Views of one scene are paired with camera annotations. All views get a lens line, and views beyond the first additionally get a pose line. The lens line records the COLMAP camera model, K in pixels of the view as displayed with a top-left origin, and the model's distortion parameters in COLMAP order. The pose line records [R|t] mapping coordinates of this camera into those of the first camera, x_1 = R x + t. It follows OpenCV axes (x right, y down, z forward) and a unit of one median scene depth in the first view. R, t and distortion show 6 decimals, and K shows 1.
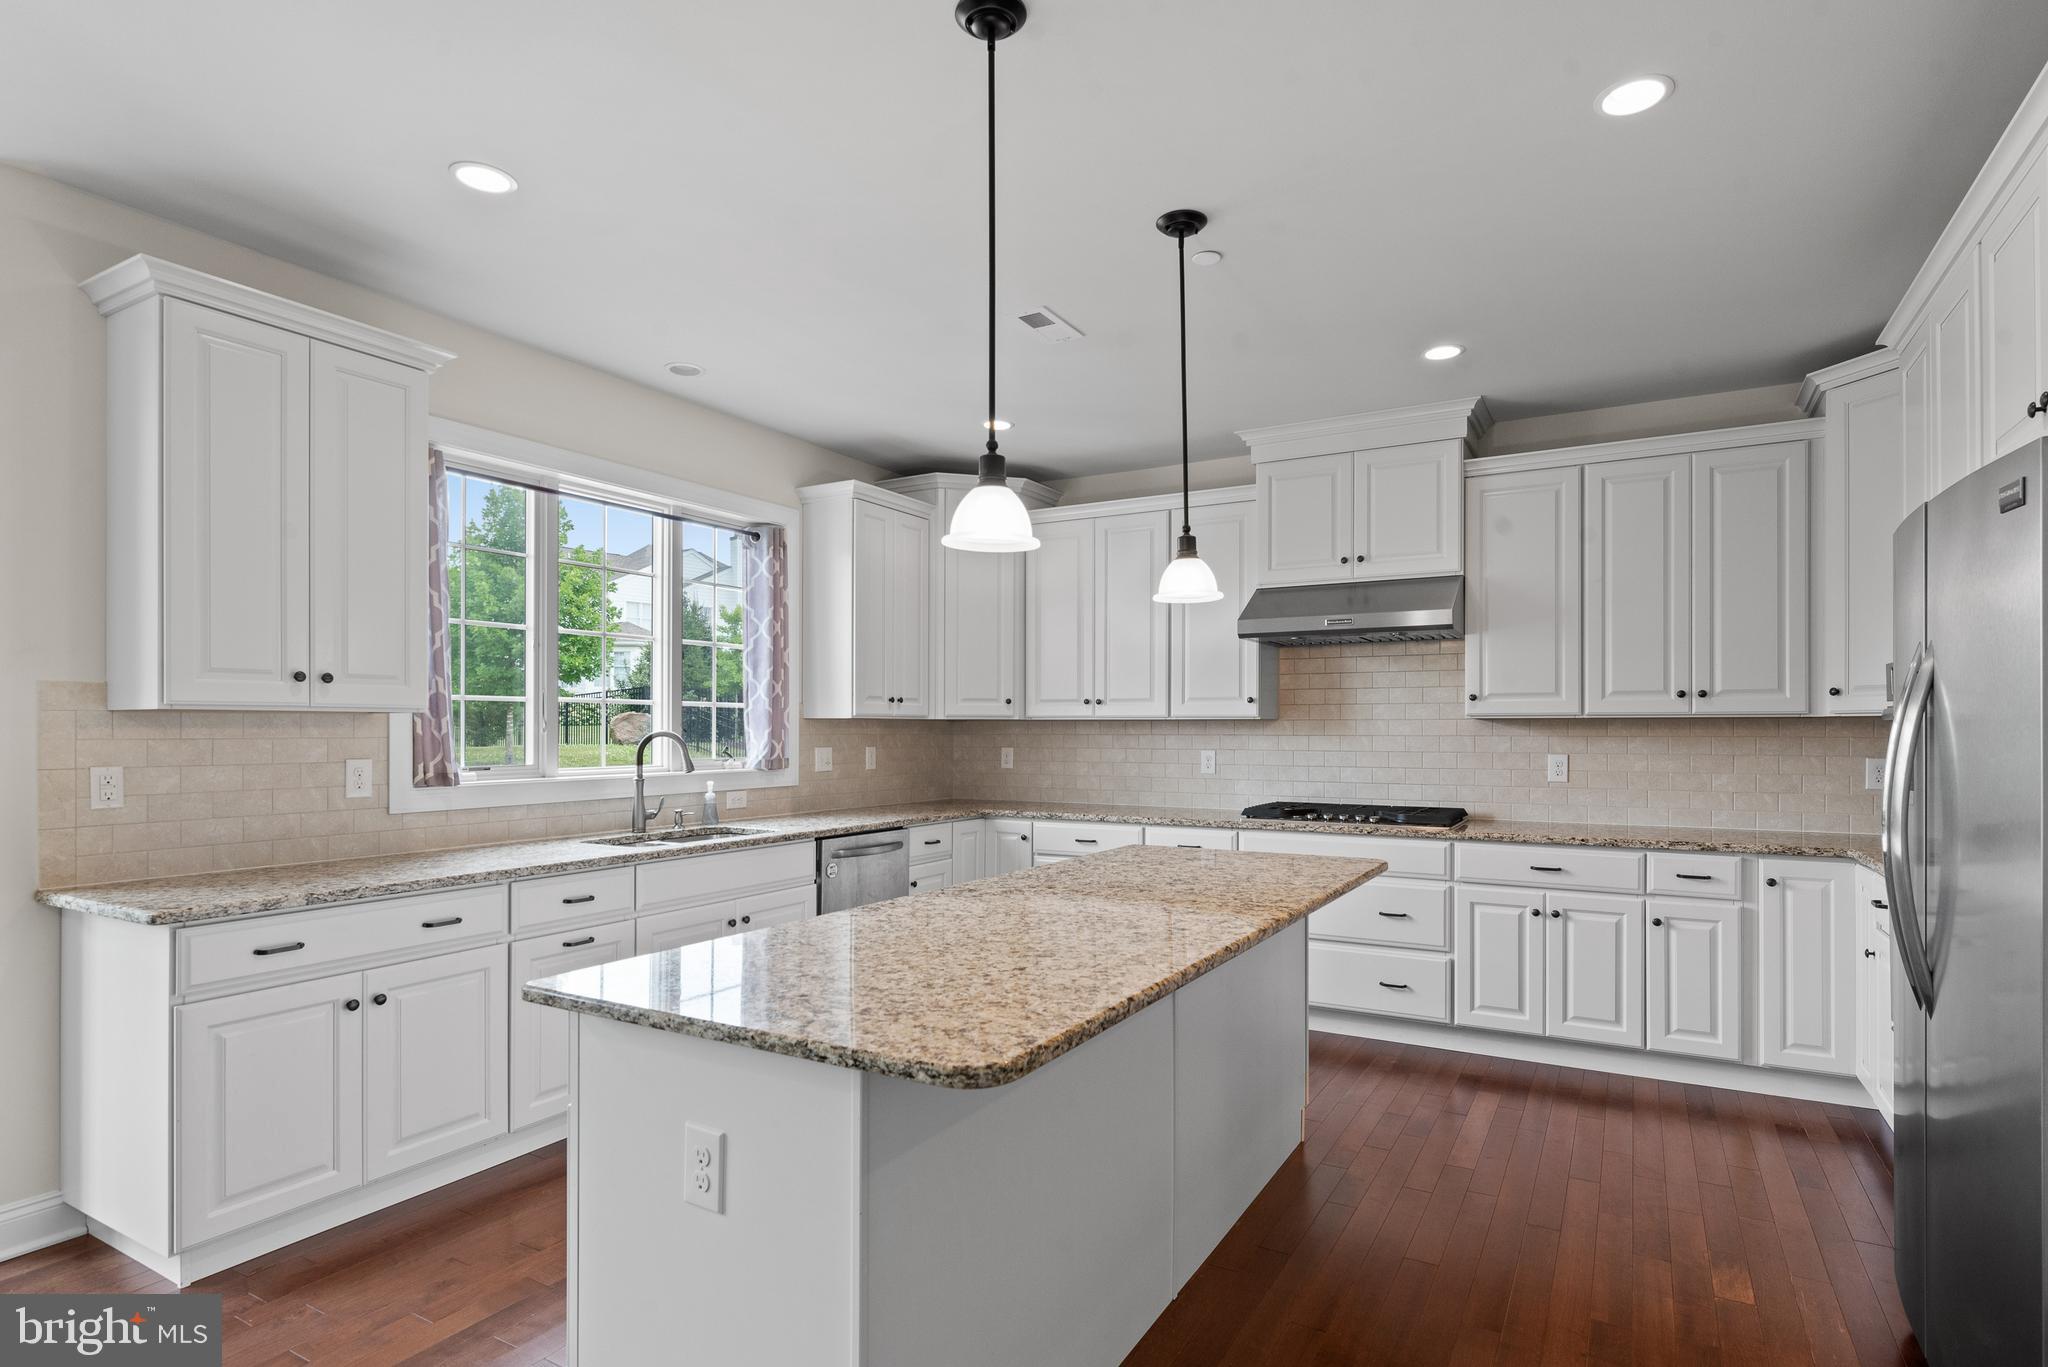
lens RADIAL K [[1059.3, 0, 1033.4], [0, 1059.3, 727.6], [0, 0, 1]] dist [-0.000181, 0.001333]
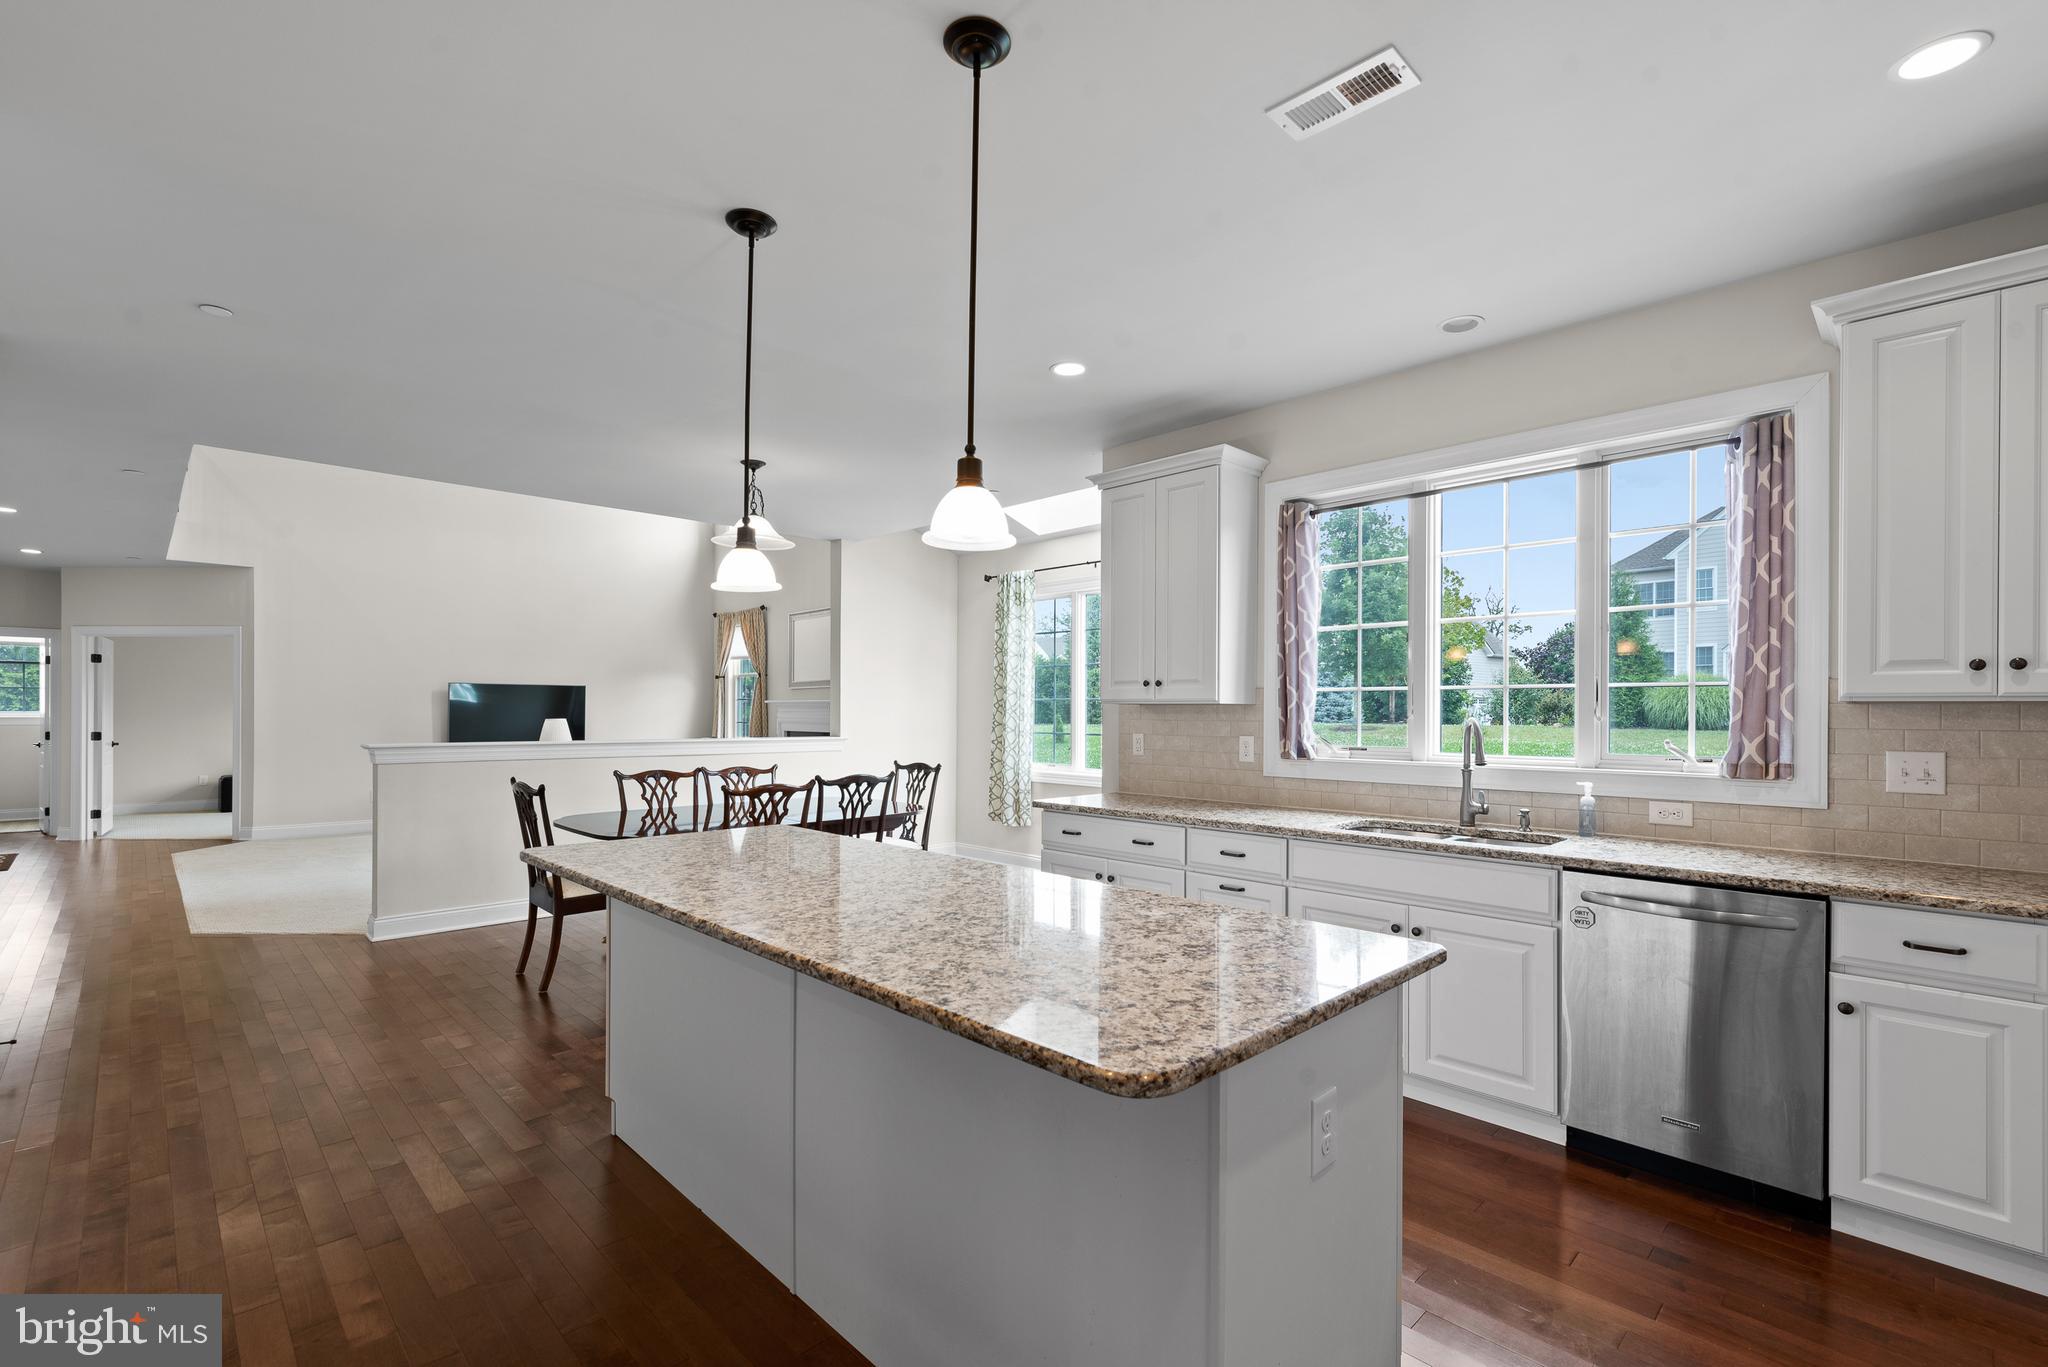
lens RADIAL K [[898.0, 0, 1029.1], [0, 898.0, 710.4], [0, 0, 1]] dist [0.001049, -0.000517]
pose [[-0.270007, 0.002809, -0.962854, 0.495734], [0.000062, 0.999996, 0.002900, -0.006596], [0.962858, 0.000724, -0.270006, 0.810823]]
